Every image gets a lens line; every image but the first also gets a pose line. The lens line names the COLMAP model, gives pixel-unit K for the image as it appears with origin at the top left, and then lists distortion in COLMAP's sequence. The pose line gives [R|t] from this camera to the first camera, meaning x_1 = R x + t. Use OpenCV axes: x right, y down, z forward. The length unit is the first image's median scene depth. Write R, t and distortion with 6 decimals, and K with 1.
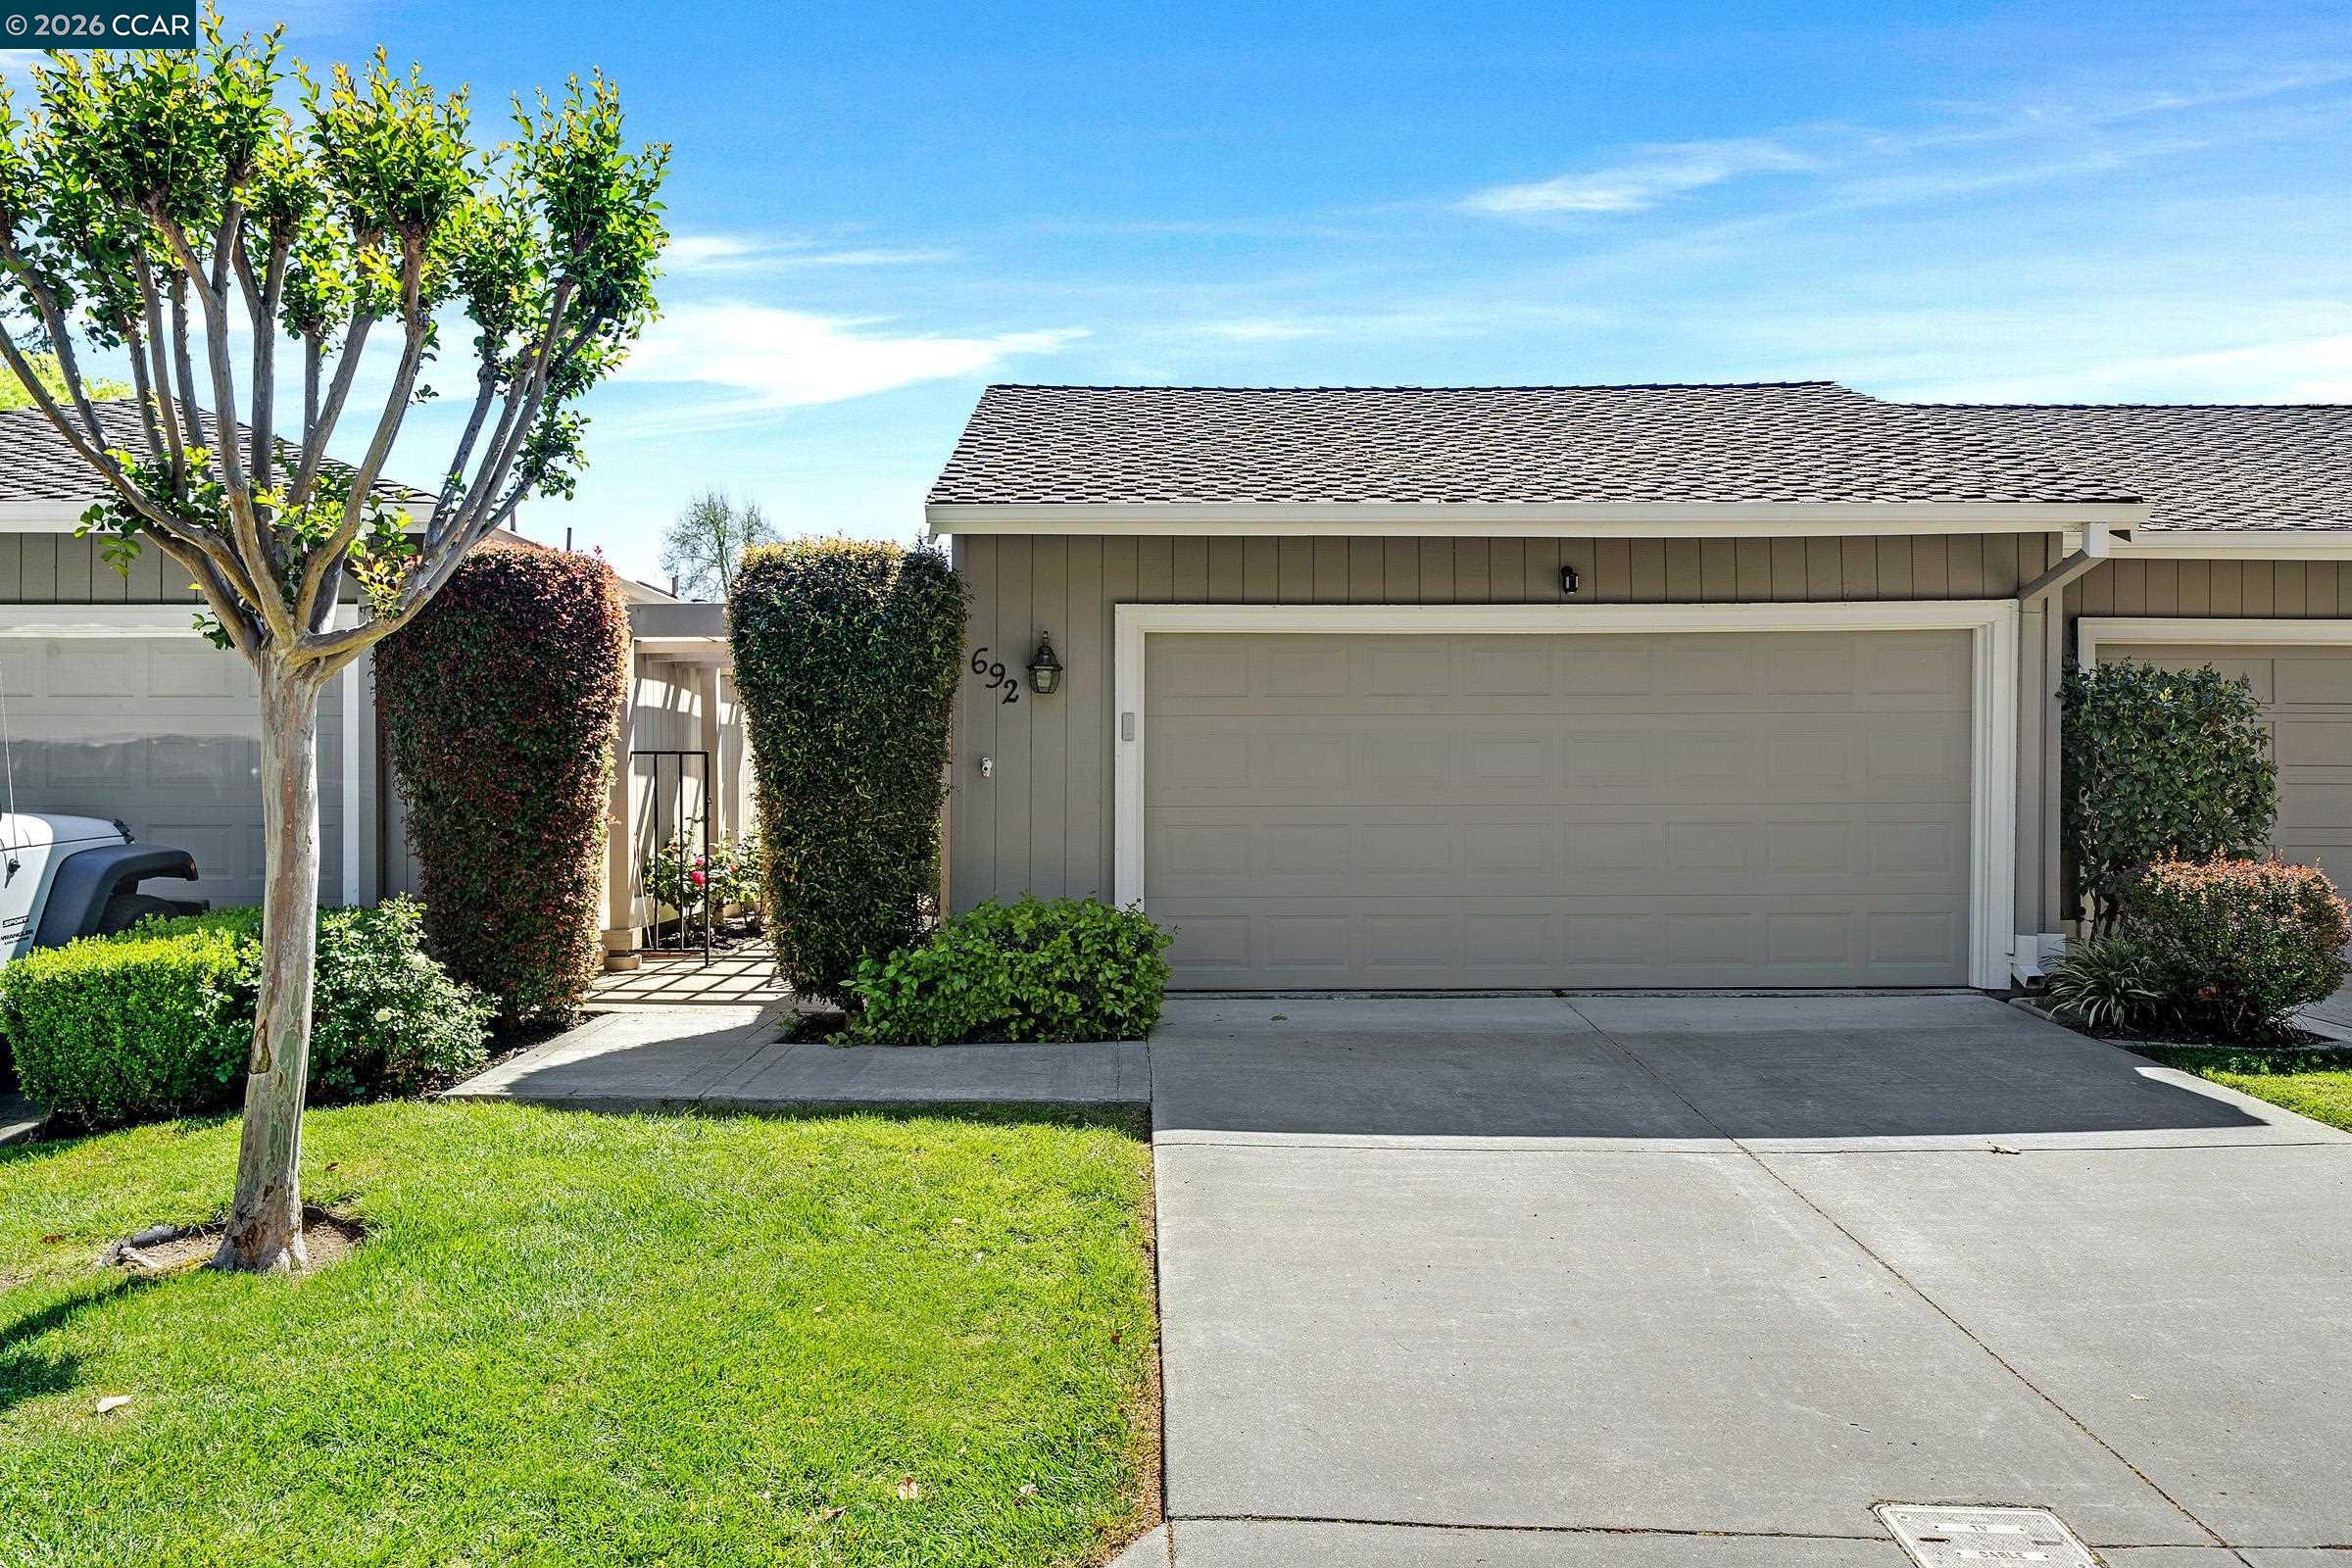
lens RADIAL K [[1684.8, 0, 1113.8], [0, 1684.8, 787.2], [0, 0, 1]] dist [0.005495, -0.000540]
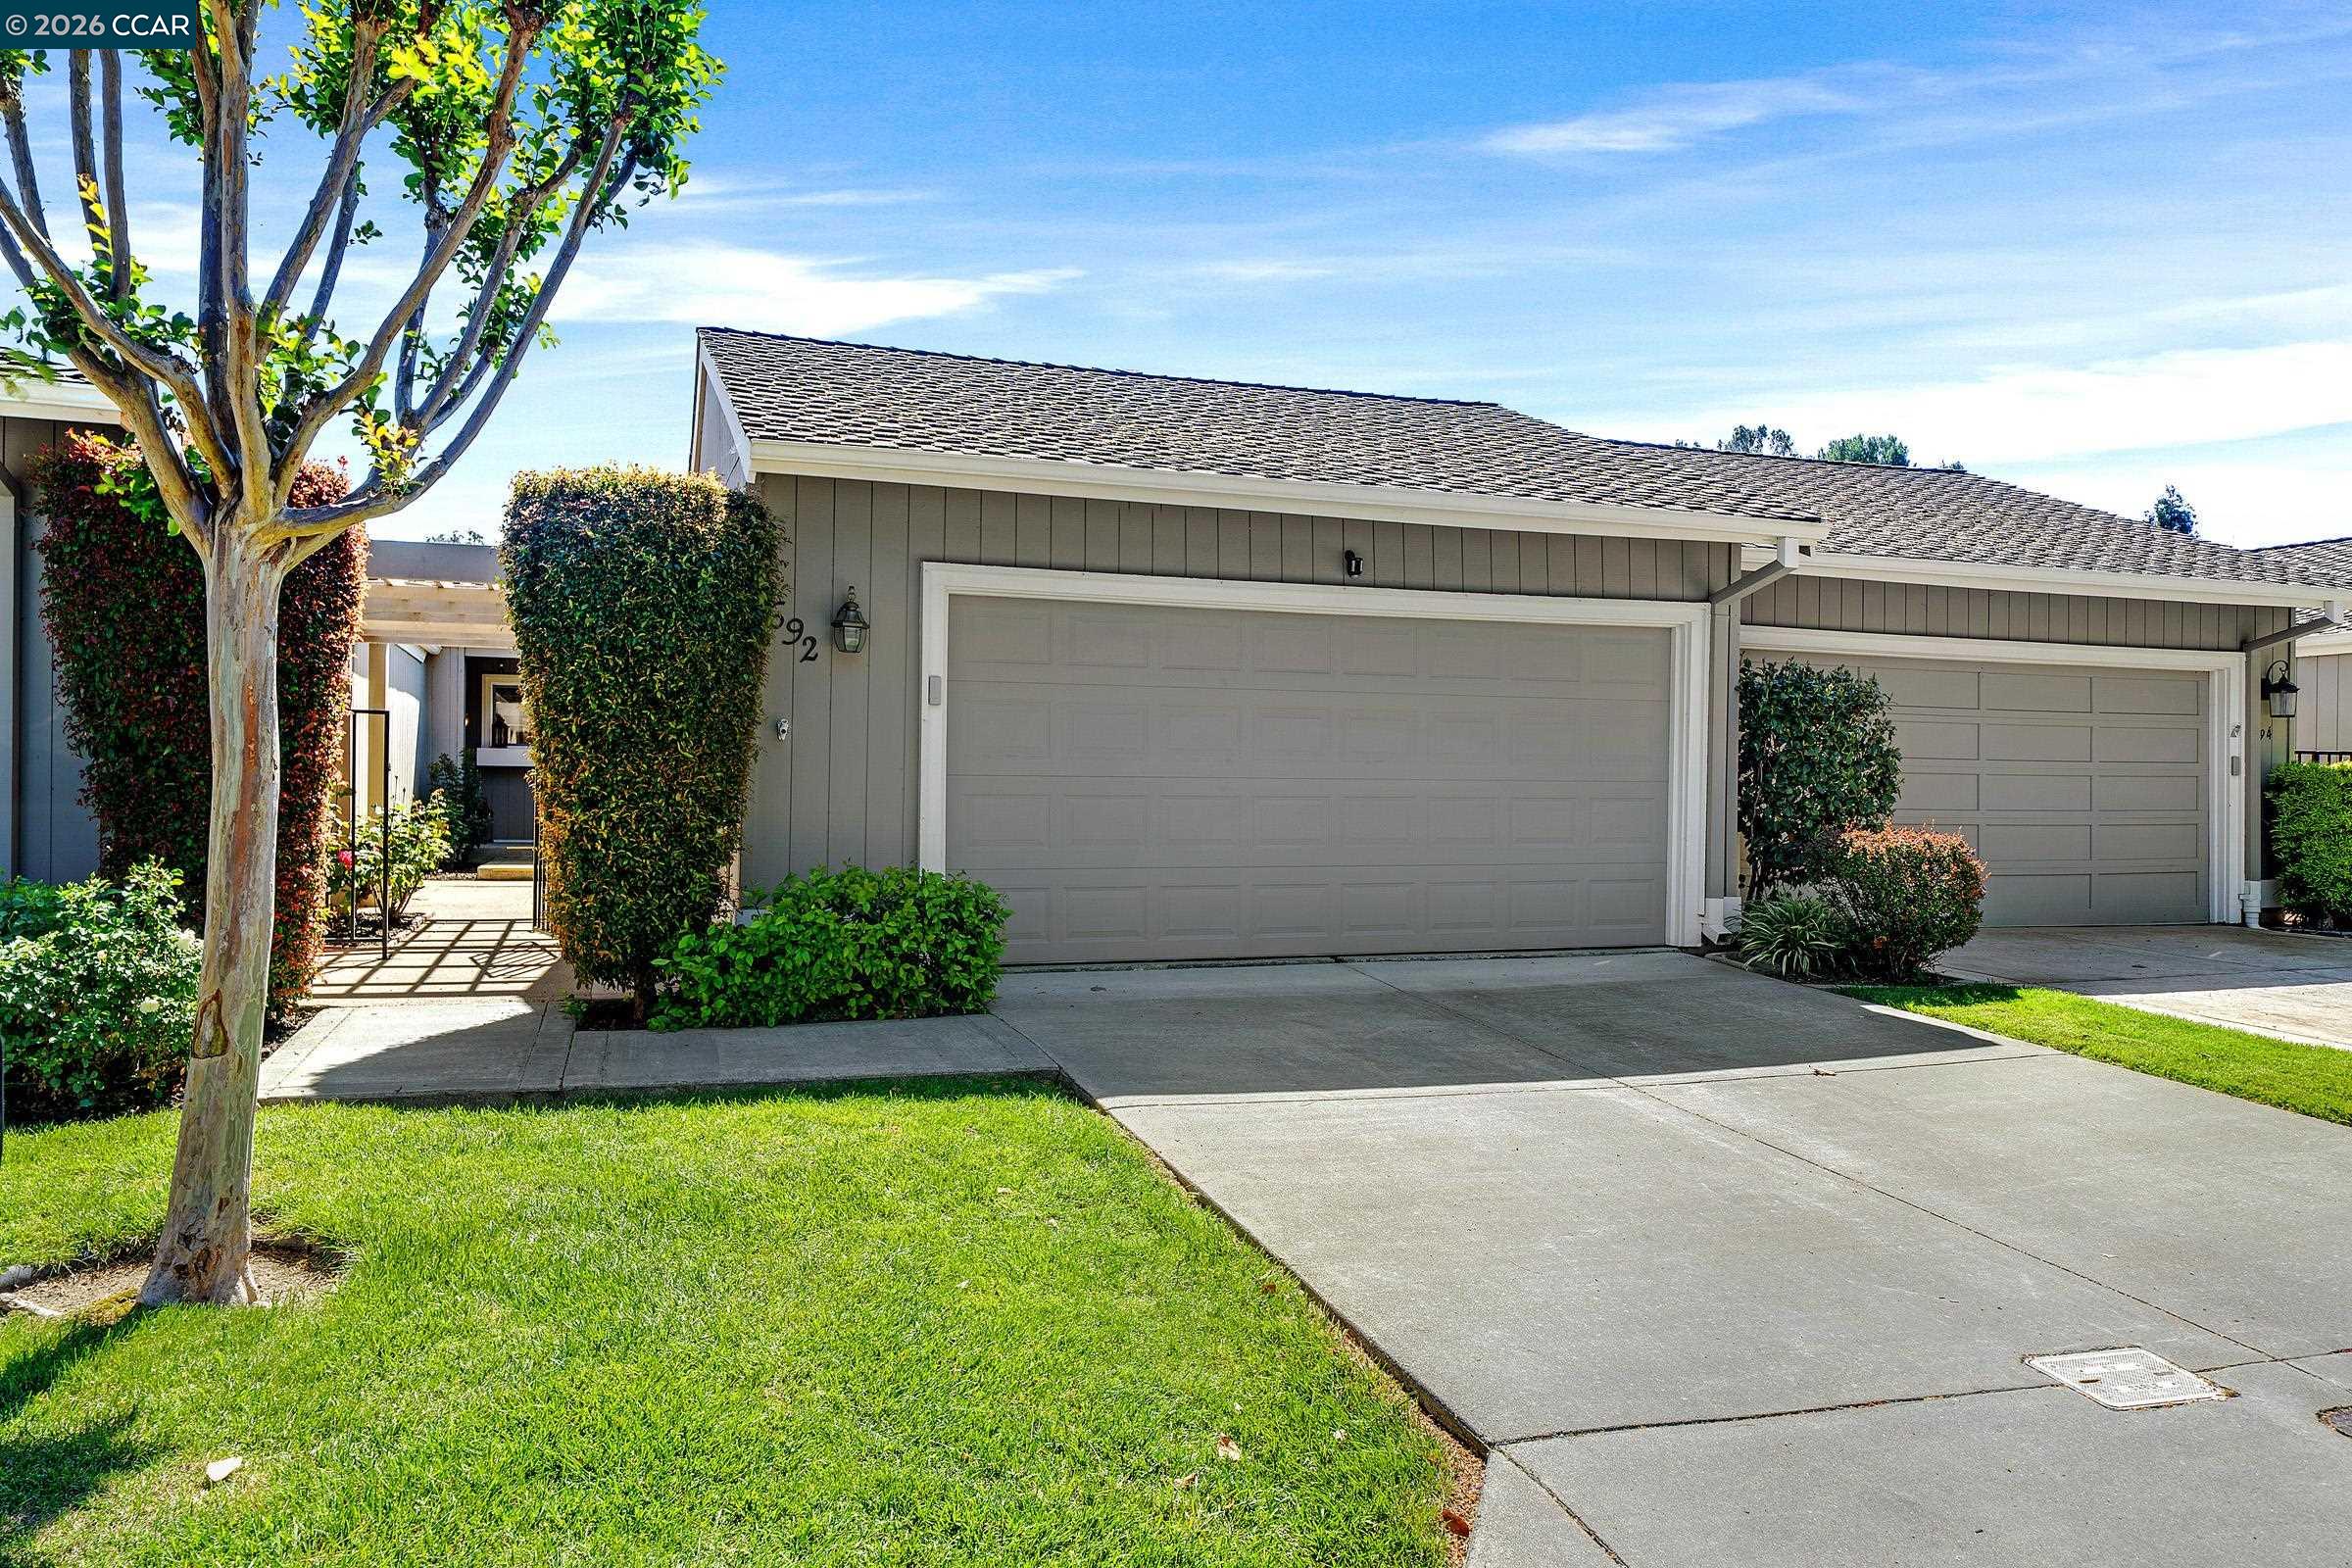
lens RADIAL K [[1684.8, 0, 1170.6], [0, 1684.8, 785.9], [0, 0, 1]] dist [0.005495, -0.000540]
pose [[0.940348, 0.012226, 0.339994, -0.214773], [-0.010629, 0.999922, -0.006559, 0.025962], [-0.340047, 0.002554, 0.940405, 0.061787]]
